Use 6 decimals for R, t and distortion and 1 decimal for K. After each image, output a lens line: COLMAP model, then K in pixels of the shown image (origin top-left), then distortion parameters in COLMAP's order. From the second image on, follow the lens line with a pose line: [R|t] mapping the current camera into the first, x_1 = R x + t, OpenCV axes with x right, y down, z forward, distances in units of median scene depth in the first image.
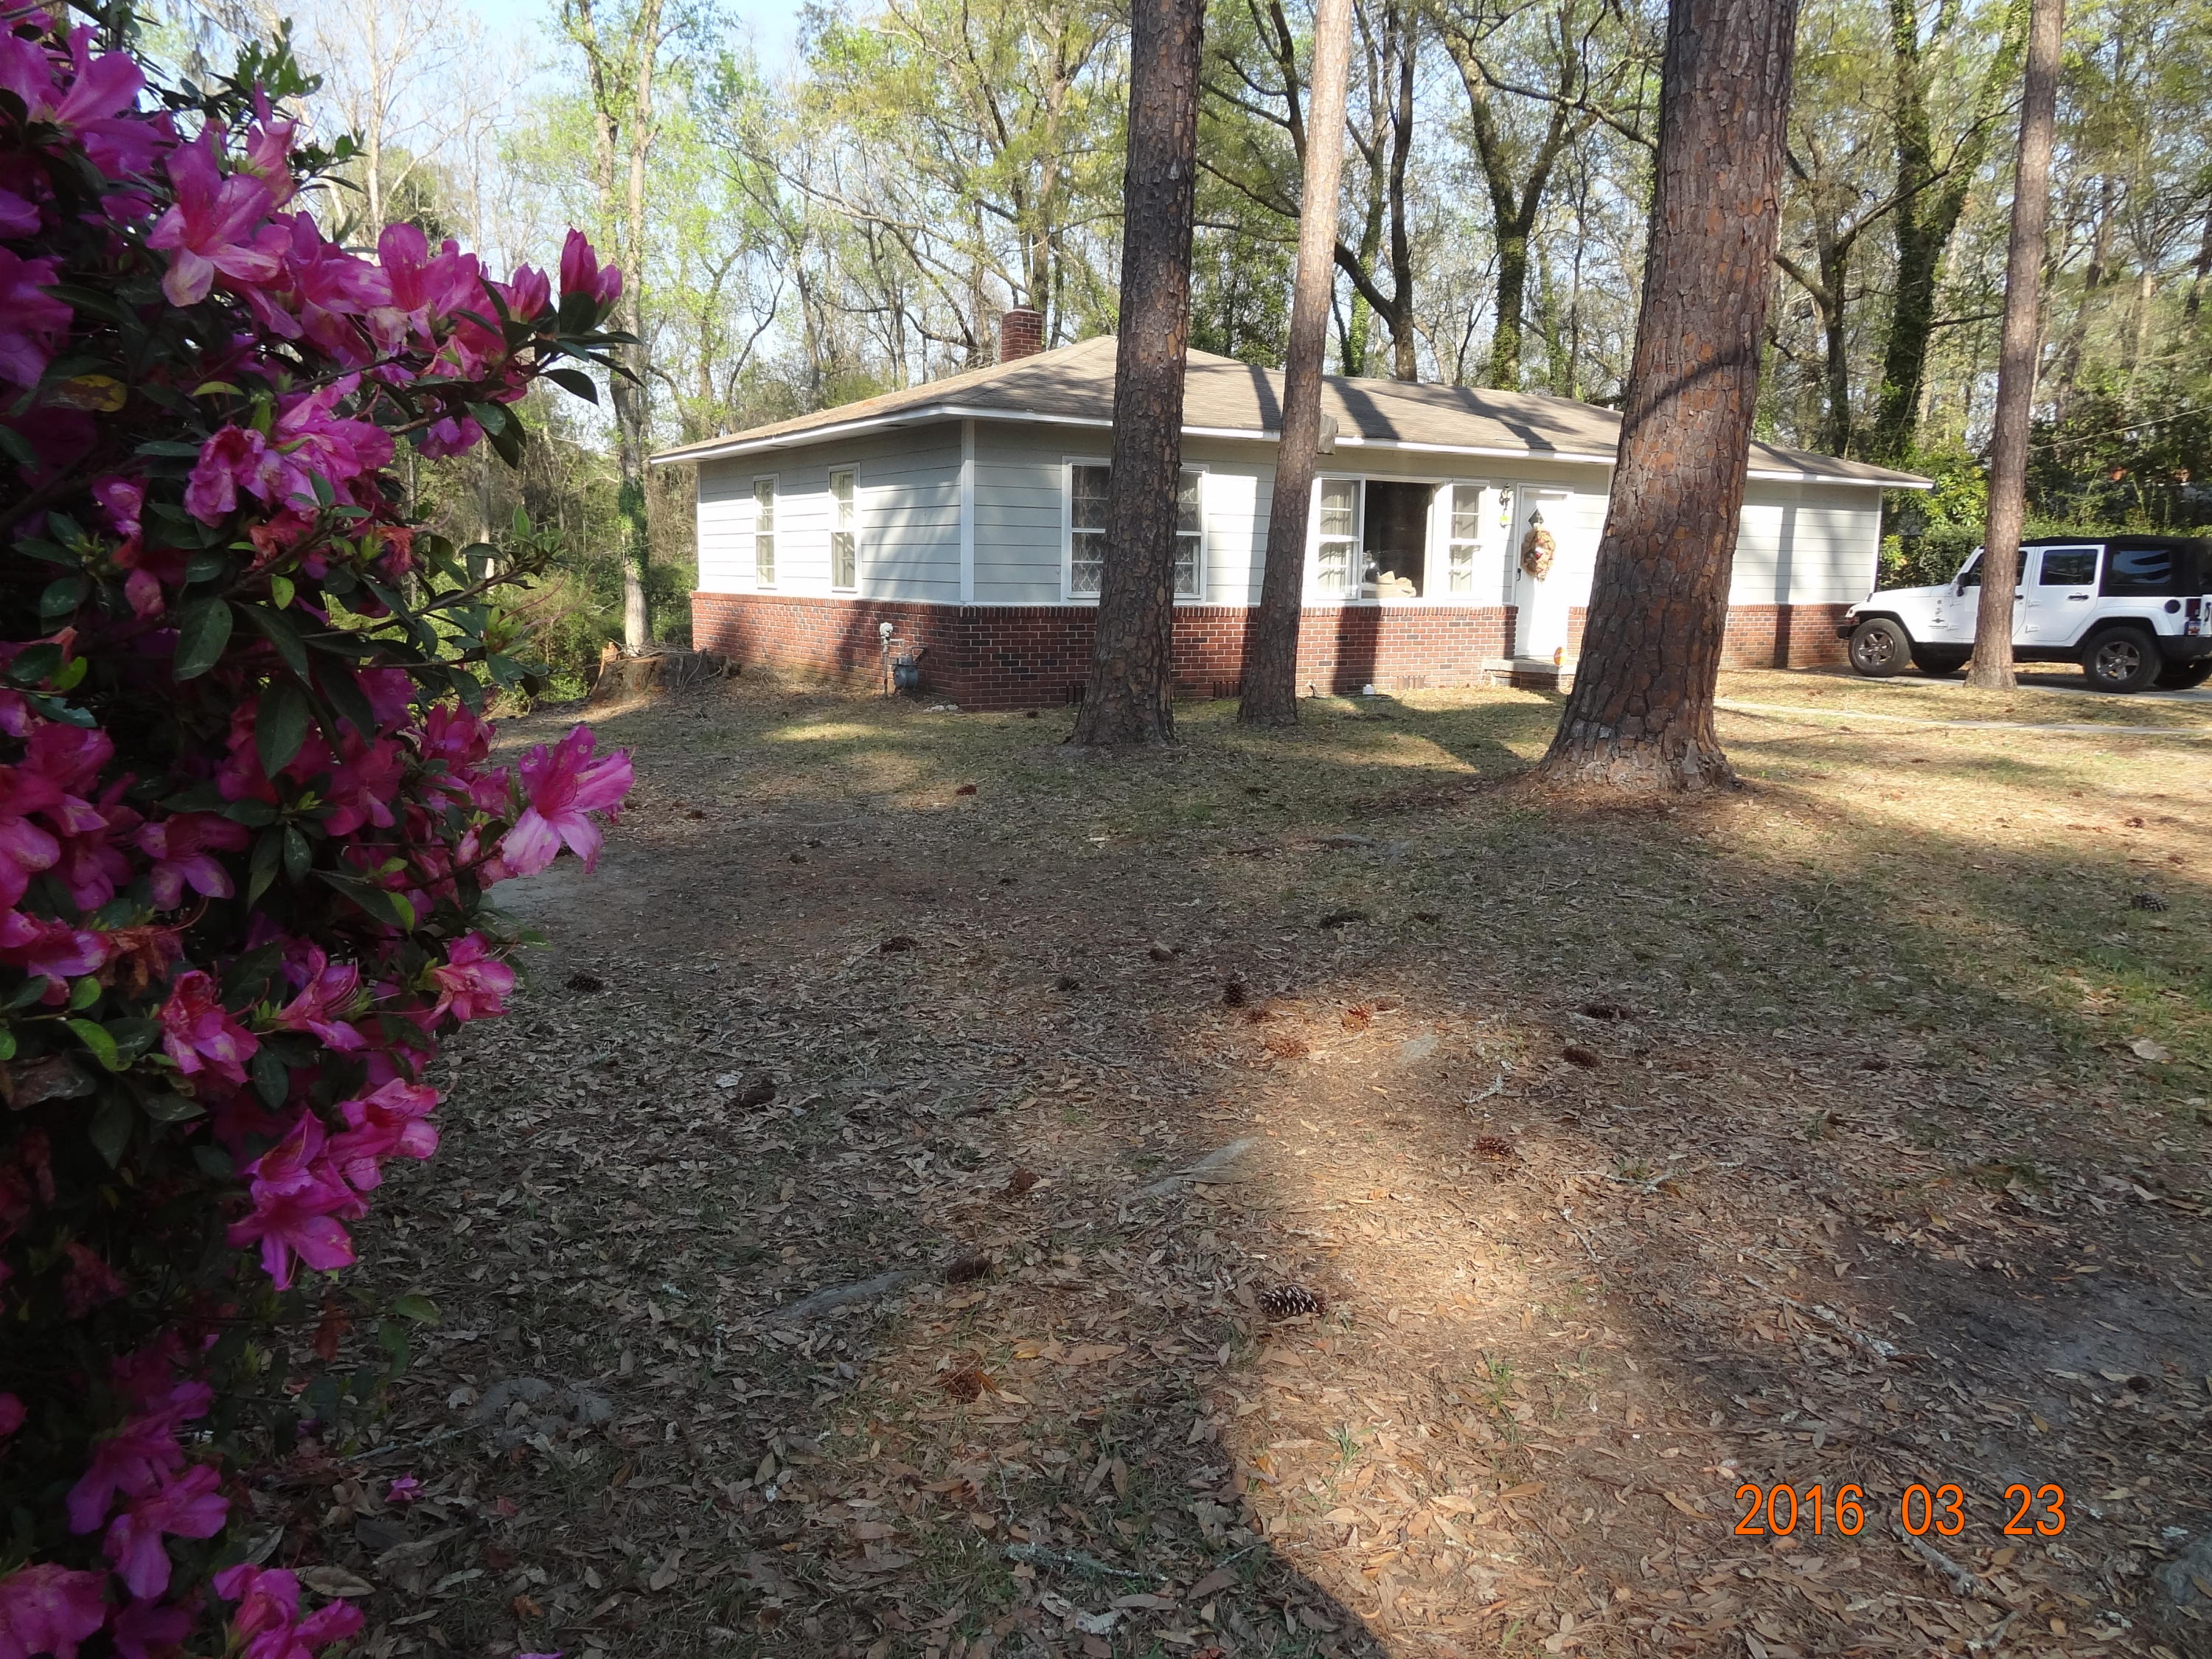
lens RADIAL K [[1548.2, 0, 1099.9], [0, 1548.2, 826.5], [0, 0, 1]] dist [-0.006423, 0.009186]
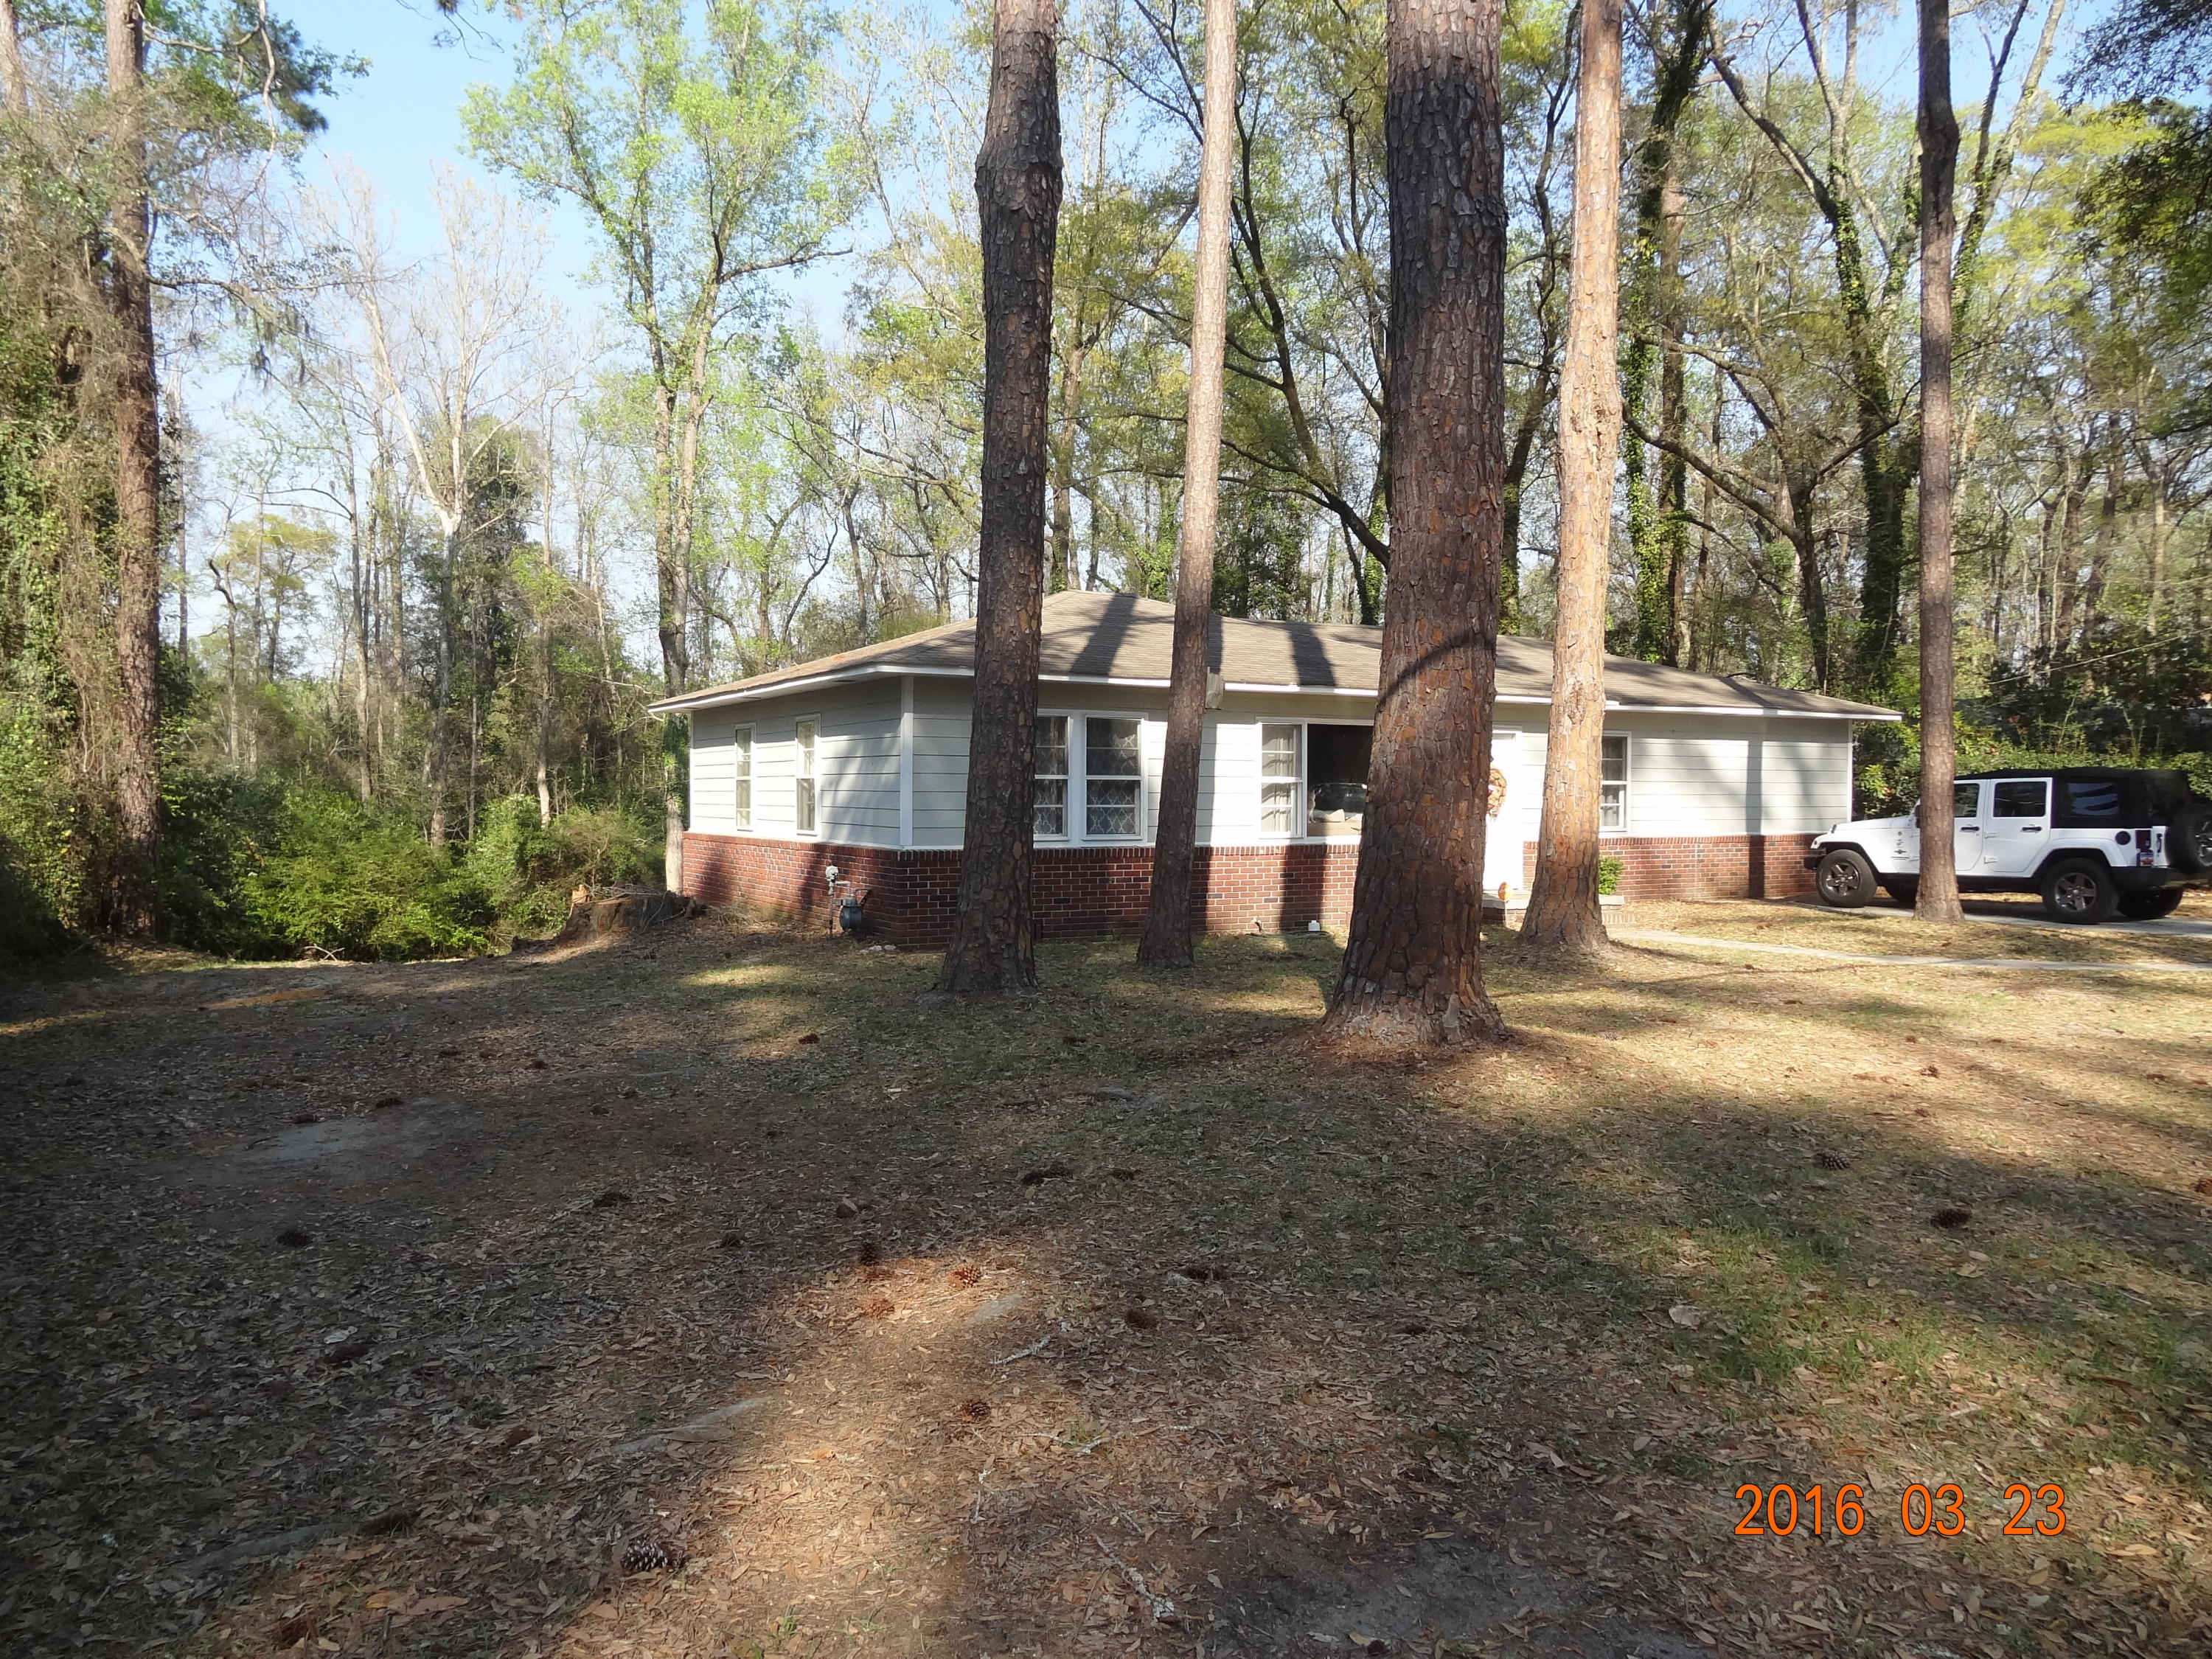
lens RADIAL K [[1548.2, 0, 1099.9], [0, 1548.2, 826.5], [0, 0, 1]] dist [-0.006423, 0.009186]
pose [[0.998964, -0.007982, -0.044802, 0.078453], [0.001521, 0.989803, -0.142433, -0.008072], [0.045482, 0.142217, 0.988790, -0.023660]]
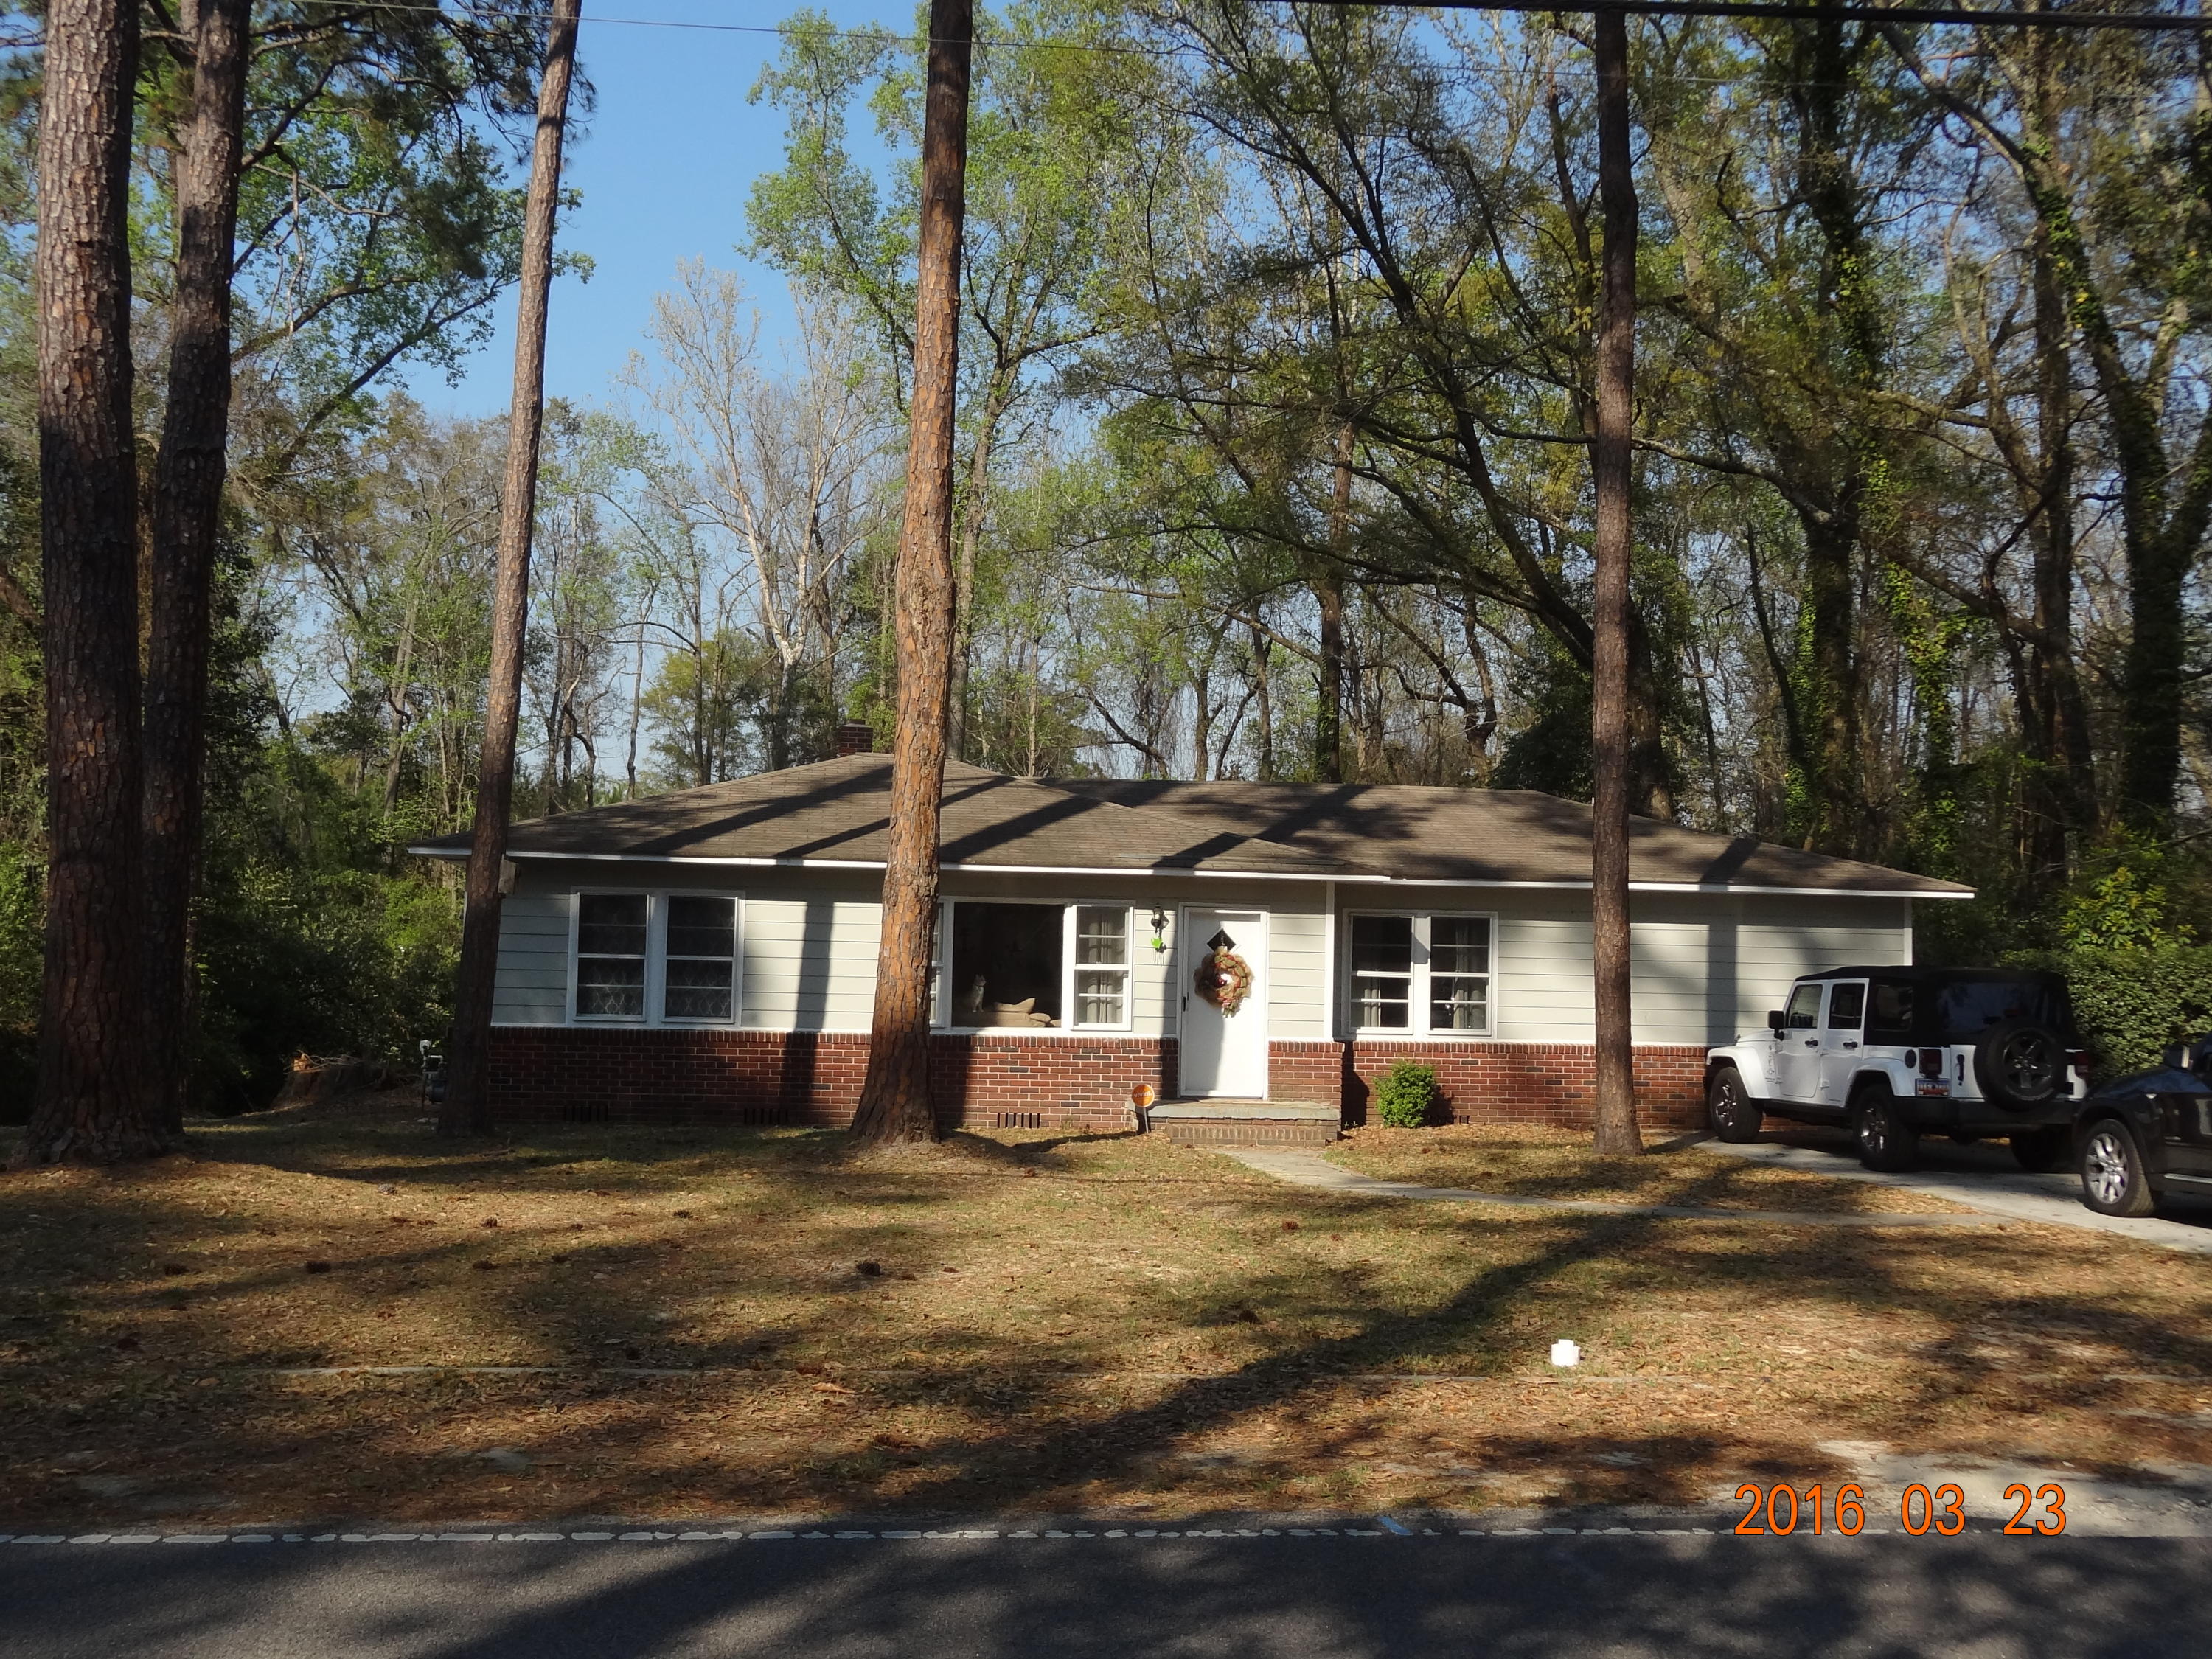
lens RADIAL K [[2186.2, 0, 1106.0], [0, 2186.2, 829.5], [0, 0, 1]] dist [0.003559, -0.001264]
pose [[0.907327, -0.018510, -0.420018, 0.816884], [-0.079467, 0.973471, -0.214567, 0.011921], [0.412847, 0.228060, 0.881785, -0.152213]]
